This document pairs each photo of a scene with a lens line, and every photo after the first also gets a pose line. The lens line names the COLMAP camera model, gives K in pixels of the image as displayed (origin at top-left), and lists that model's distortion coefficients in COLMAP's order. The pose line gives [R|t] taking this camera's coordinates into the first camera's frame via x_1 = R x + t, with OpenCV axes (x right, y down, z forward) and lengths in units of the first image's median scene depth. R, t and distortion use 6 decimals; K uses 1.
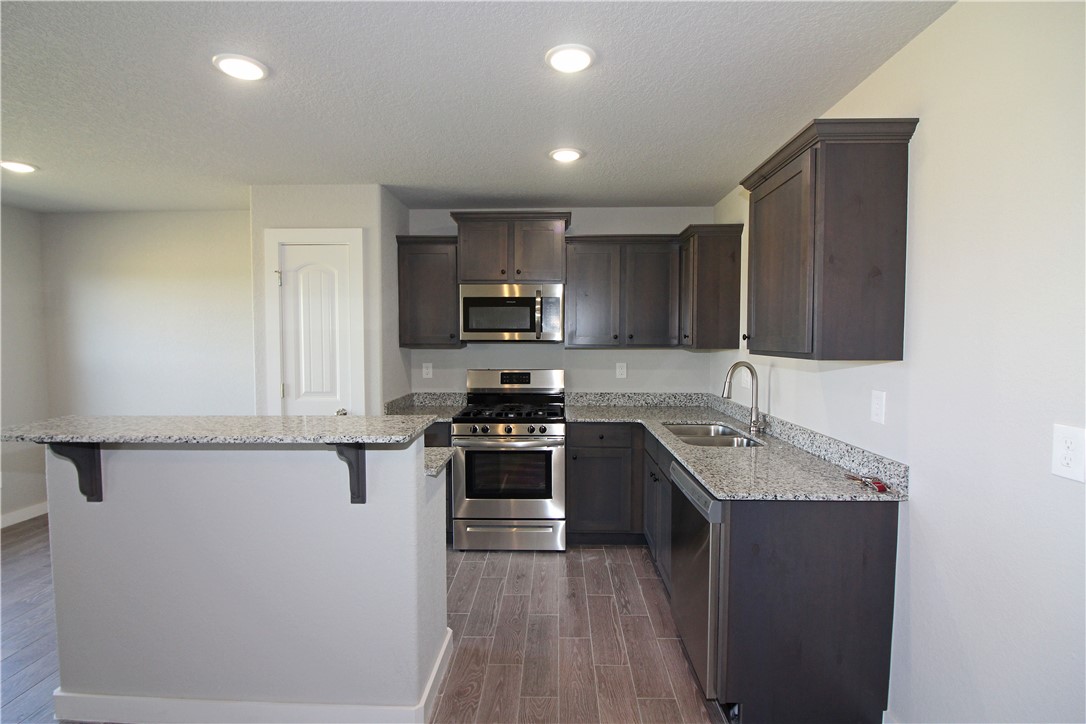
lens RADIAL K [[500.1, 0, 543.8], [0, 500.1, 360.2], [0, 0, 1]] dist [-0.007671, -0.008588]
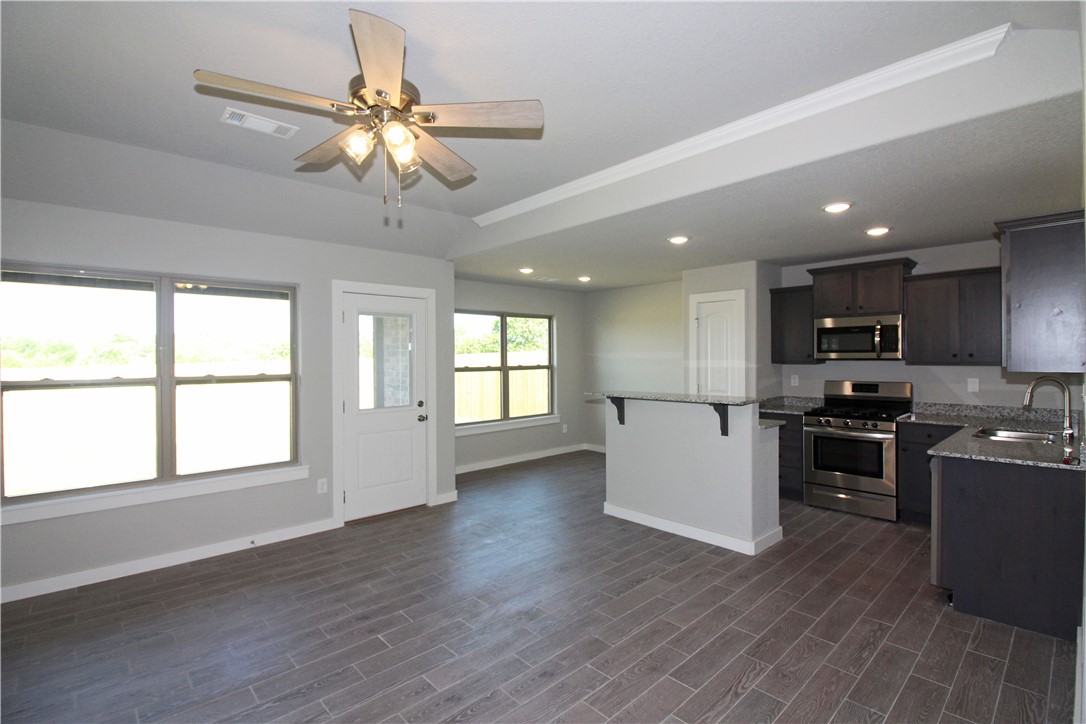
lens RADIAL K [[500.1, 0, 549.4], [0, 500.1, 357.5], [0, 0, 1]] dist [-0.007671, -0.008588]
pose [[0.701740, -0.003312, -0.712425, 0.333141], [-0.026298, 0.999187, -0.030549, 0.021108], [0.711947, 0.040173, 0.701083, -0.555586]]
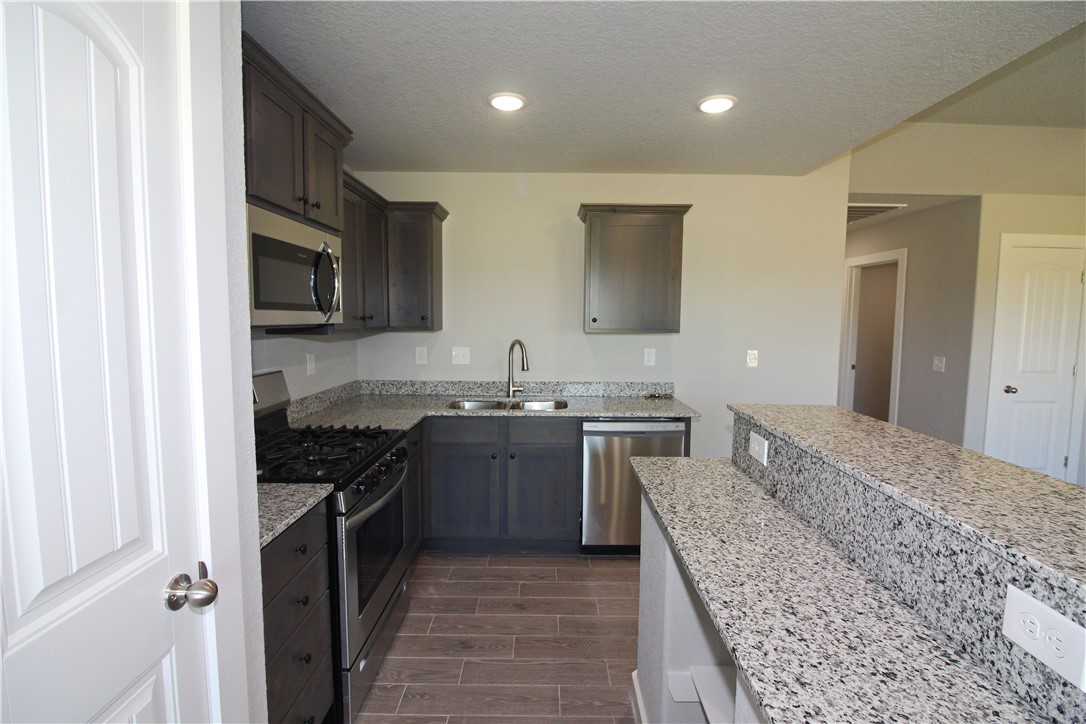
lens RADIAL K [[500.1, 0, 544.8], [0, 500.1, 358.8], [0, 0, 1]] dist [-0.007671, -0.008588]
pose [[-0.015004, -0.082665, 0.996464, -0.681748], [0.040067, 0.995726, 0.083207, -0.041752], [-0.999084, 0.041174, -0.011628, 0.796708]]
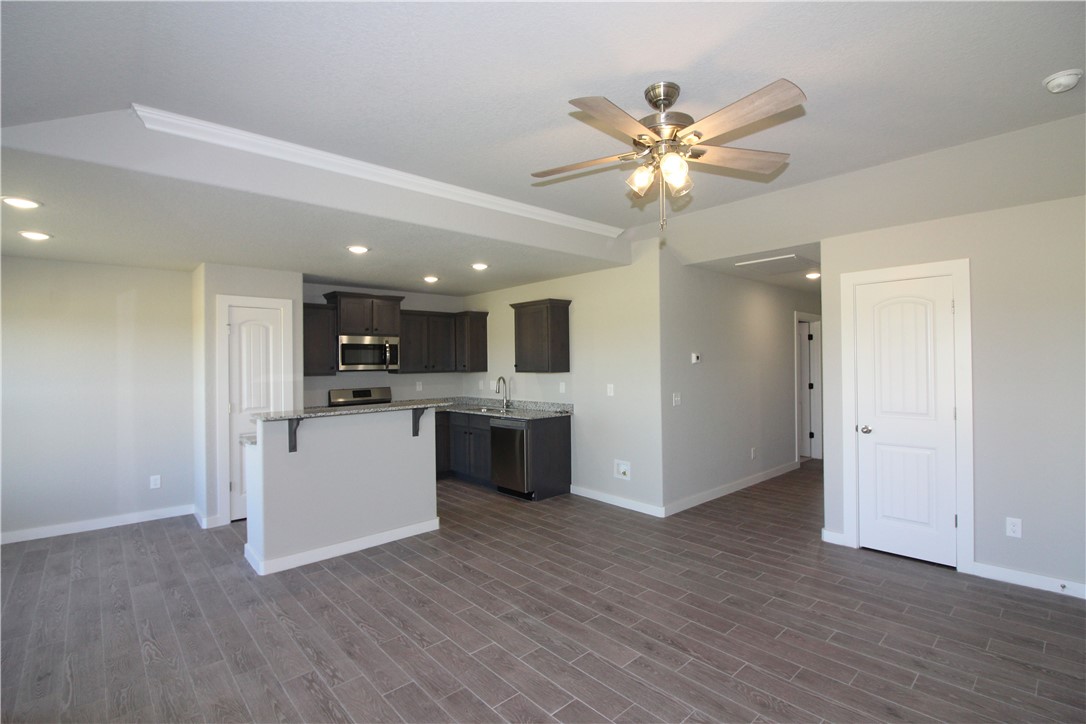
lens RADIAL K [[500.1, 0, 544.3], [0, 500.1, 363.9], [0, 0, 1]] dist [-0.007671, -0.008588]
pose [[0.721467, -0.011597, 0.692352, -0.863506], [0.047292, 0.998350, -0.032559, 0.023657], [-0.690832, 0.056233, 0.720825, -0.647300]]
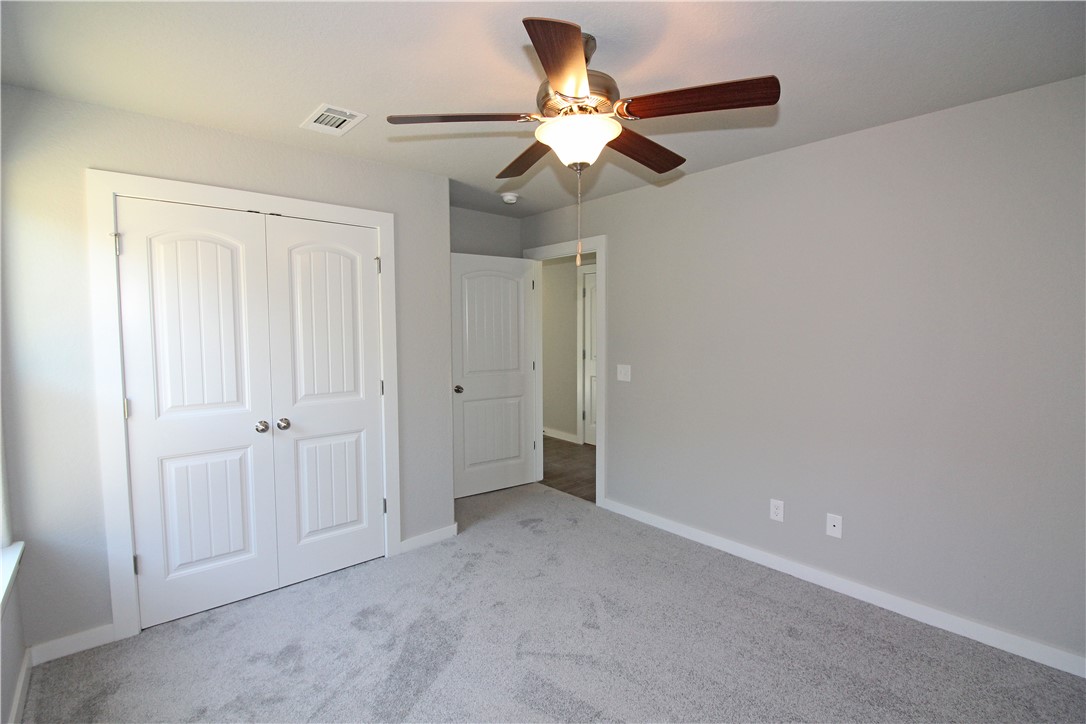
lens RADIAL K [[500.1, 0, 549.1], [0, 500.1, 356.2], [0, 0, 1]] dist [-0.007671, -0.008588]
pose [[0.726317, -0.038106, 0.686302, -0.580061], [0.027344, 0.999274, 0.026546, -0.014907], [-0.686815, -0.000515, 0.726832, 0.104576]]
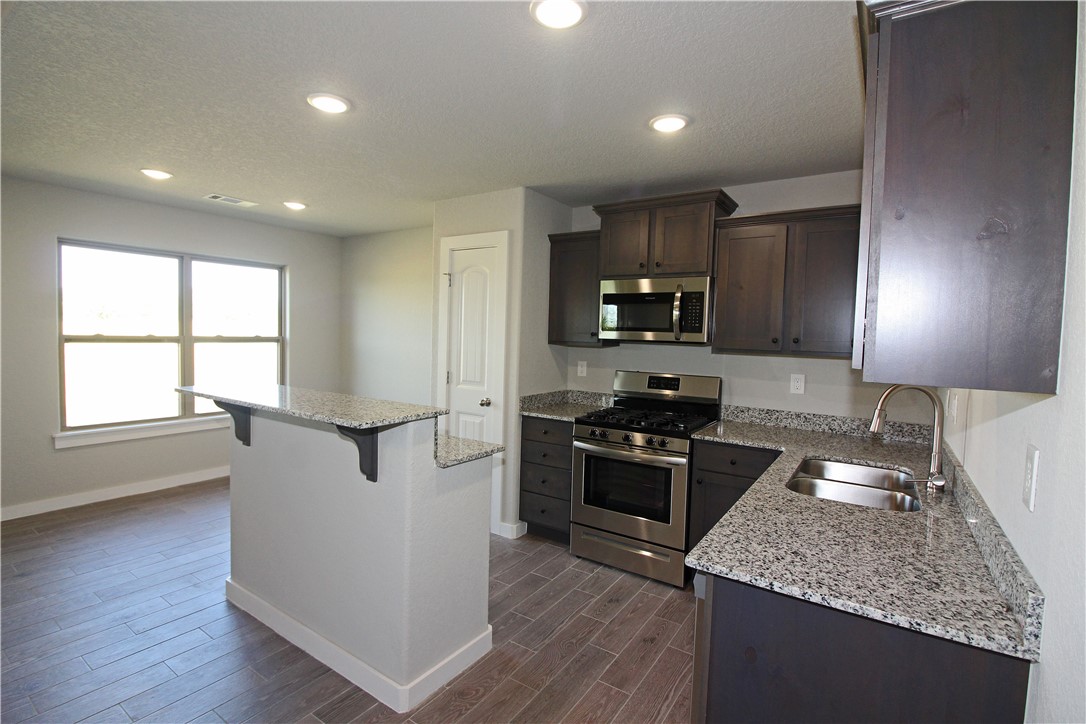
lens RADIAL K [[500.1, 0, 548.7], [0, 500.1, 357.9], [0, 0, 1]] dist [-0.007671, -0.008588]
pose [[0.847180, 0.050699, -0.528881, 0.282183], [-0.054366, 0.998484, 0.008630, -0.006861], [0.528516, 0.021442, 0.848652, 0.146770]]
